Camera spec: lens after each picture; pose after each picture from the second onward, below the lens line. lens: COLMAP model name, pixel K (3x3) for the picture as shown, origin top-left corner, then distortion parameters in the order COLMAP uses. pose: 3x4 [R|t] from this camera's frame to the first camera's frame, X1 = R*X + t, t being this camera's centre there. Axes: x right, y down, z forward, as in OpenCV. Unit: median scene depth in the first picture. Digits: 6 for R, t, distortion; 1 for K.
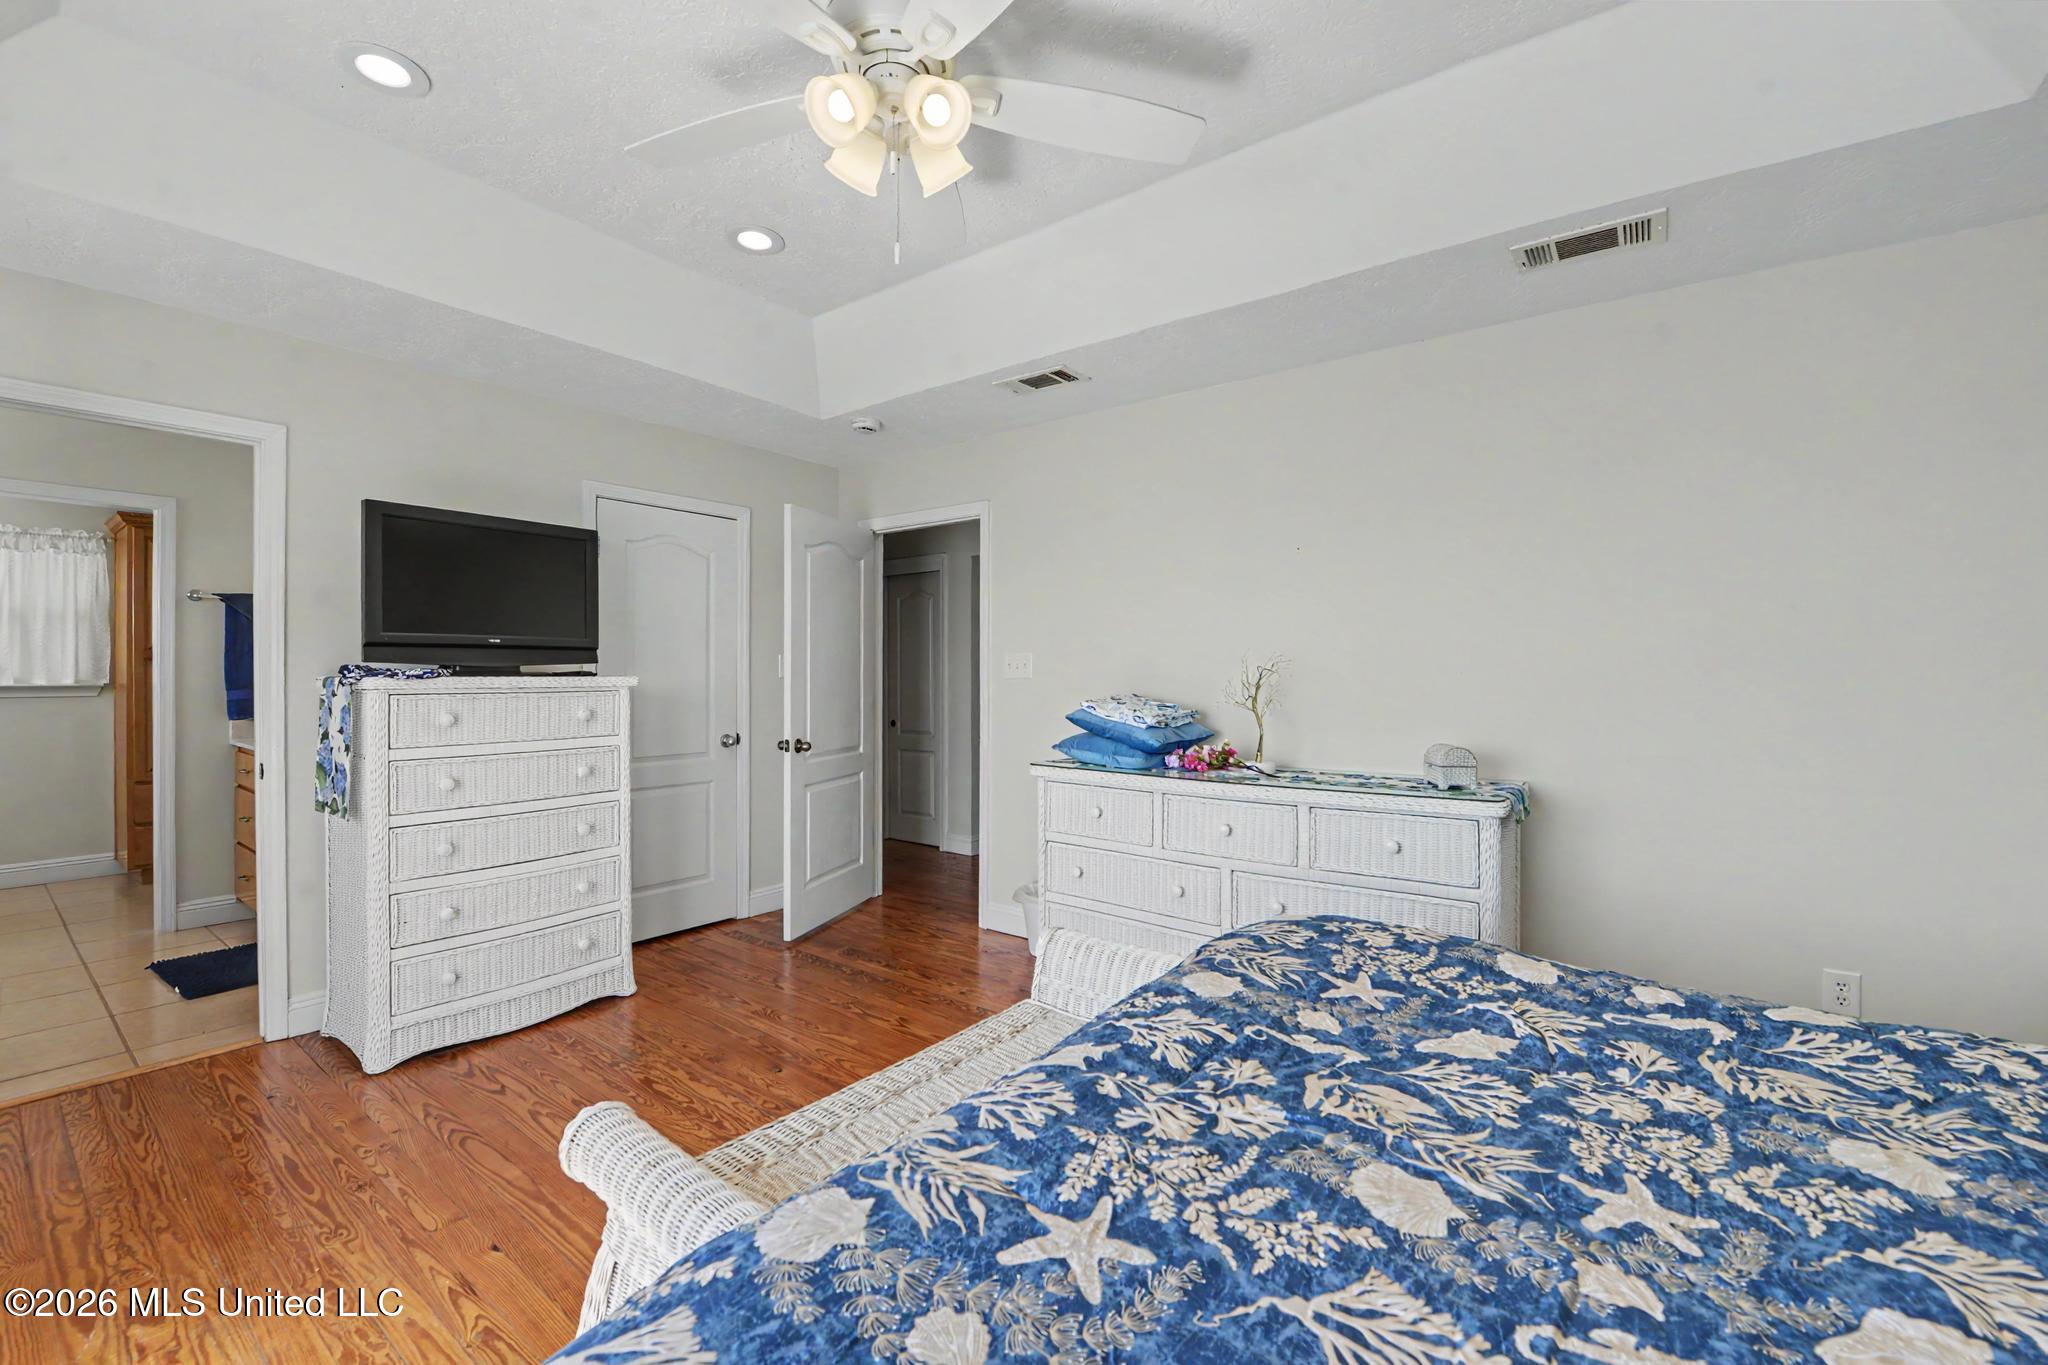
lens RADIAL K [[883.0, 0, 1019.1], [0, 883.0, 688.2], [0, 0, 1]] dist [-0.001677, -0.000309]
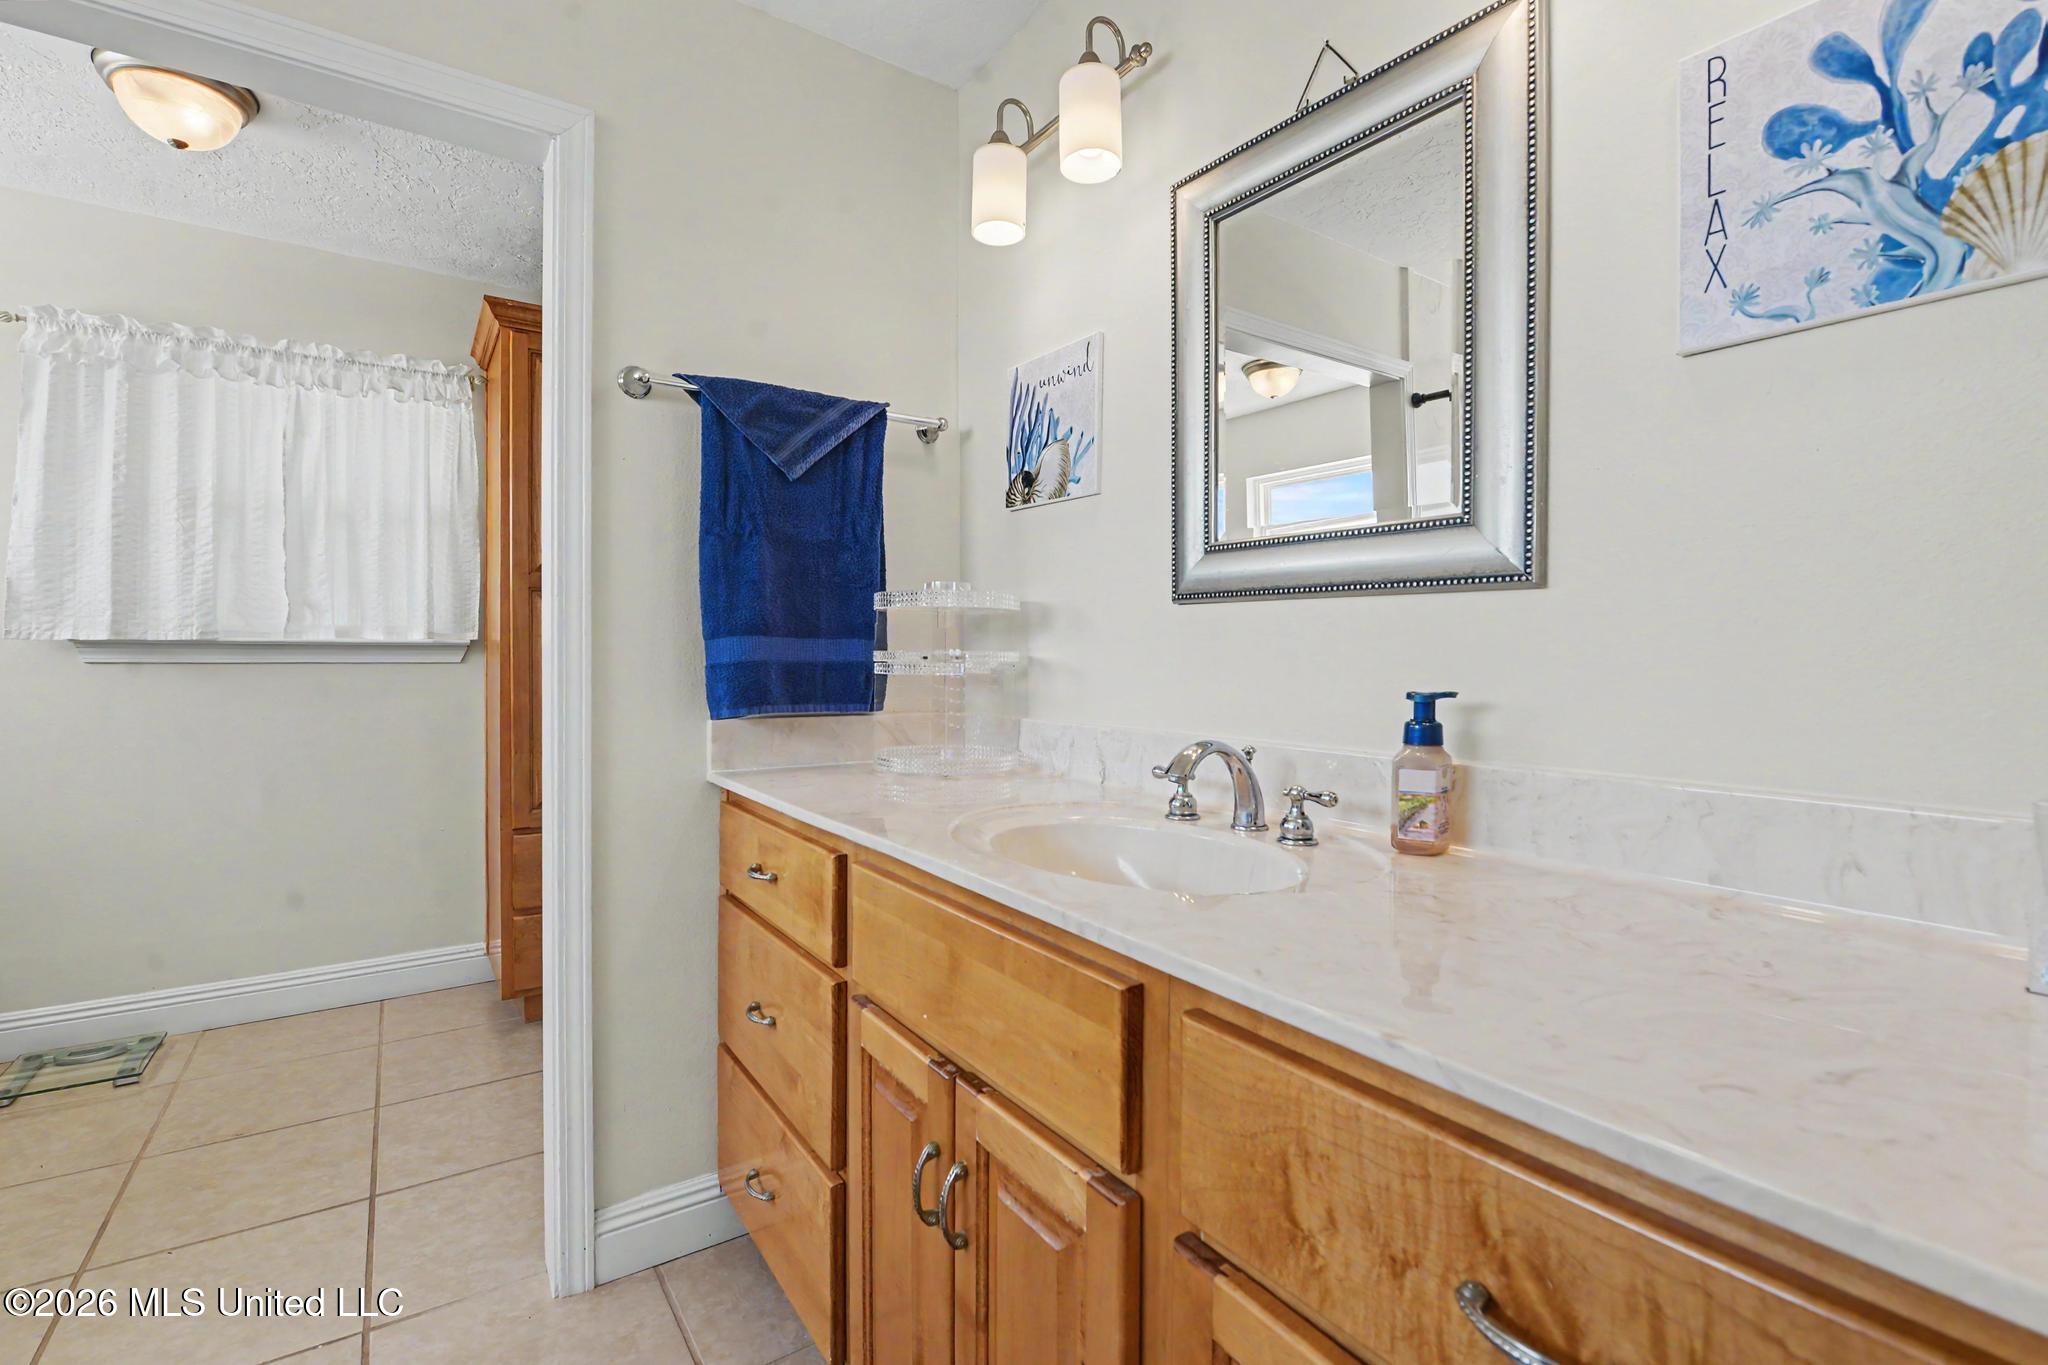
lens RADIAL K [[940.0, 0, 1026.3], [0, 940.0, 663.2], [0, 0, 1]] dist [-0.001890, -0.000110]
pose [[0.956691, -0.002097, -0.291098, -0.549447], [0.001471, 0.999996, -0.002369, 0.011418], [0.291102, 0.001838, 0.956690, 0.554471]]
